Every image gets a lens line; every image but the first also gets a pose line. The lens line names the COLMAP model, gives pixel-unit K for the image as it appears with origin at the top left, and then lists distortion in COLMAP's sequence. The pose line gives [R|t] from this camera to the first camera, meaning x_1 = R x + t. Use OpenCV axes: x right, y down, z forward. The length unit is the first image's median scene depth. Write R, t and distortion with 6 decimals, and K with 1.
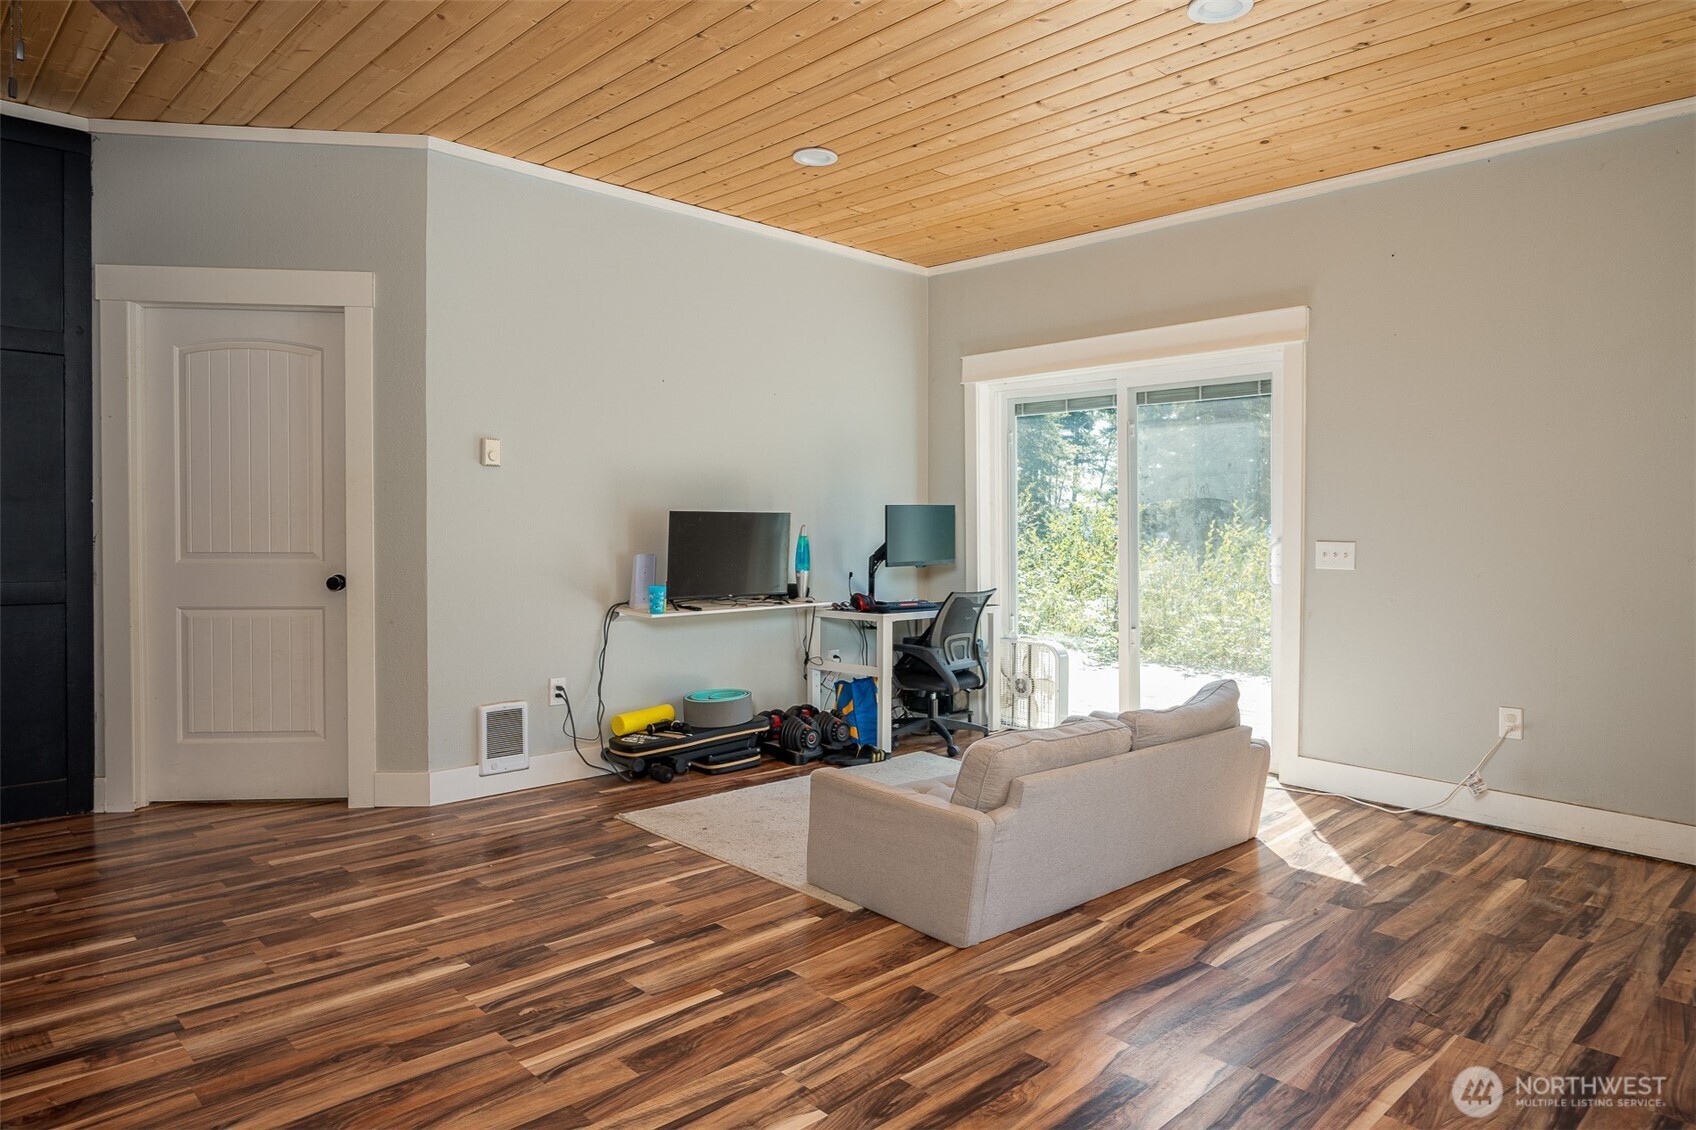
lens RADIAL K [[1040.8, 0, 848.3], [0, 1040.8, 559.2], [0, 0, 1]] dist [-0.004246, 0.000549]
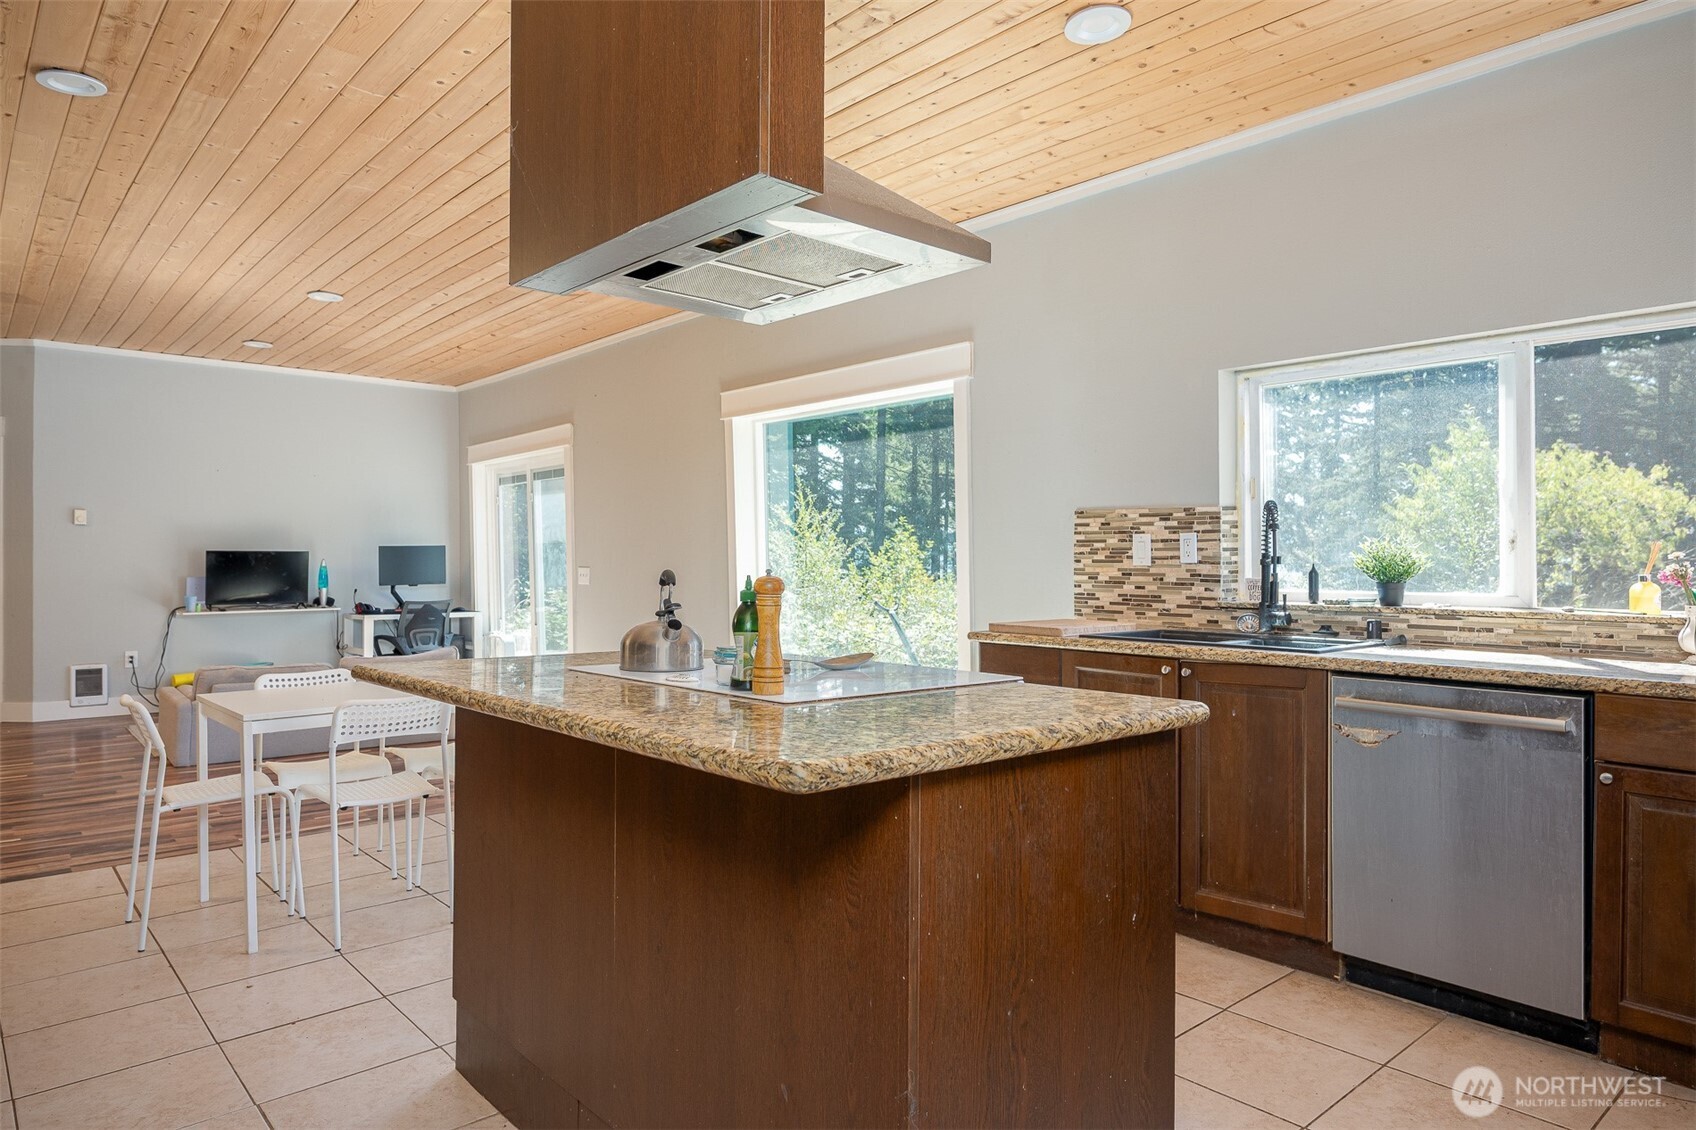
lens RADIAL K [[1040.8, 0, 848.3], [0, 1040.8, 567.7], [0, 0, 1]] dist [-0.004246, 0.000549]
pose [[0.998187, -0.005062, -0.059968, 0.969512], [0.003385, 0.999601, -0.028036, 0.030731], [0.060086, 0.027782, 0.997807, -0.595035]]
